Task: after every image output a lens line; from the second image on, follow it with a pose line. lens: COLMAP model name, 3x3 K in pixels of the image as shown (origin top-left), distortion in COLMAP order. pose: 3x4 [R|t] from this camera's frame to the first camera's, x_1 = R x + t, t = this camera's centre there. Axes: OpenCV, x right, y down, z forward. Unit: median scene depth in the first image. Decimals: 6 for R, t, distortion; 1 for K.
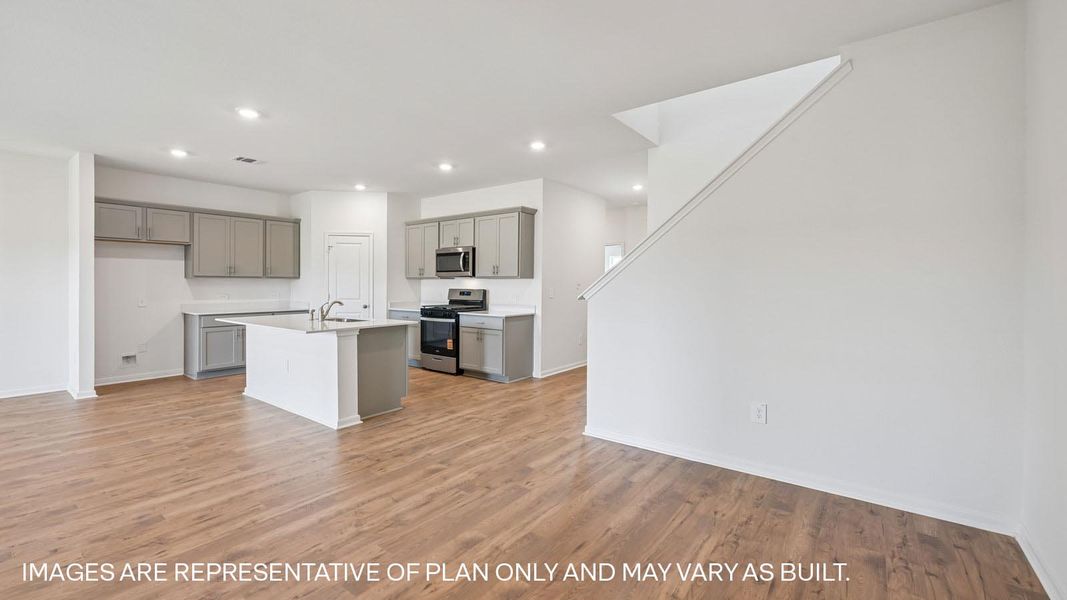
lens RADIAL K [[446.4, 0, 534.0], [0, 446.4, 280.9], [0, 0, 1]] dist [-0.002868, 0.000084]
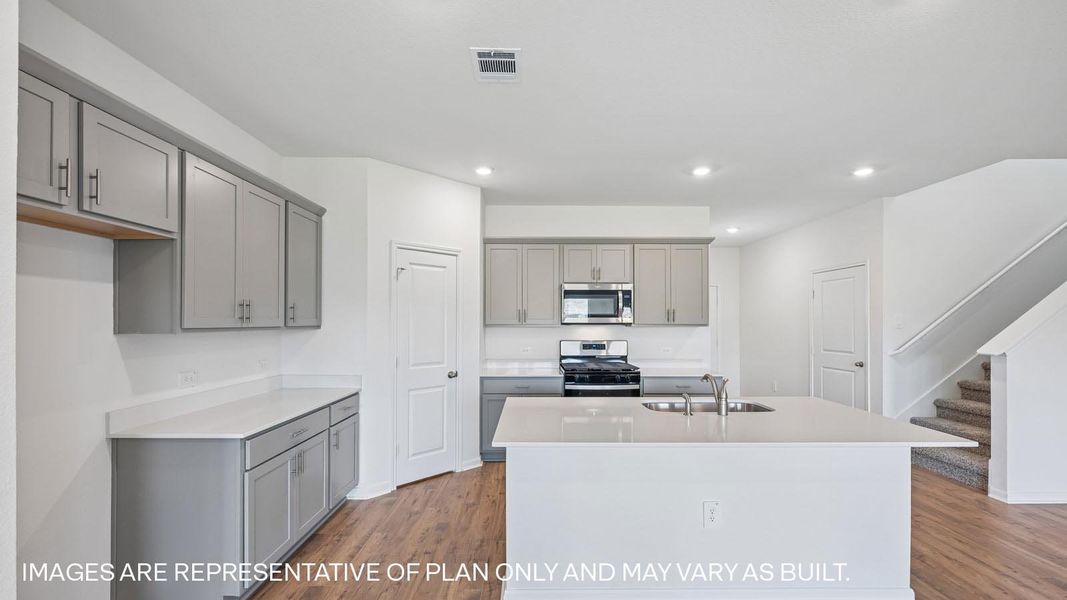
lens RADIAL K [[446.4, 0, 538.1], [0, 446.4, 323.6], [0, 0, 1]] dist [-0.002868, 0.000084]
pose [[0.786810, -0.005607, 0.617170, -0.714416], [-0.000860, 0.999948, 0.010181, -0.018197], [-0.617194, -0.008541, 0.786764, 0.512773]]
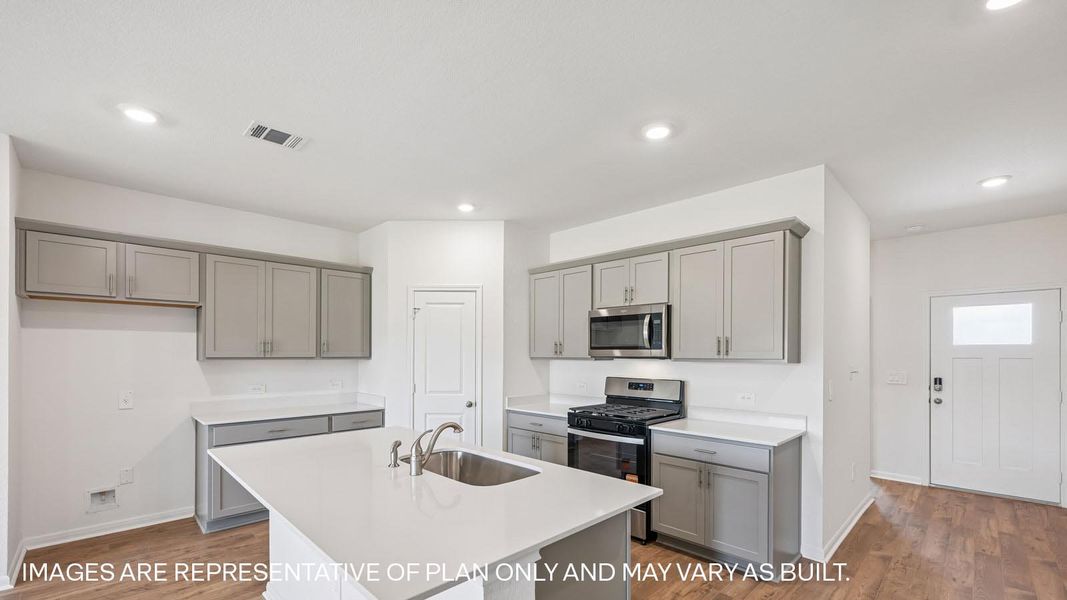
lens RADIAL K [[446.4, 0, 533.0], [0, 446.4, 348.4], [0, 0, 1]] dist [-0.002868, 0.000084]
pose [[0.990389, -0.001519, -0.138299, -0.224720], [0.000872, 0.999988, -0.004740, -0.019436], [0.138304, 0.004574, 0.990379, 0.433320]]
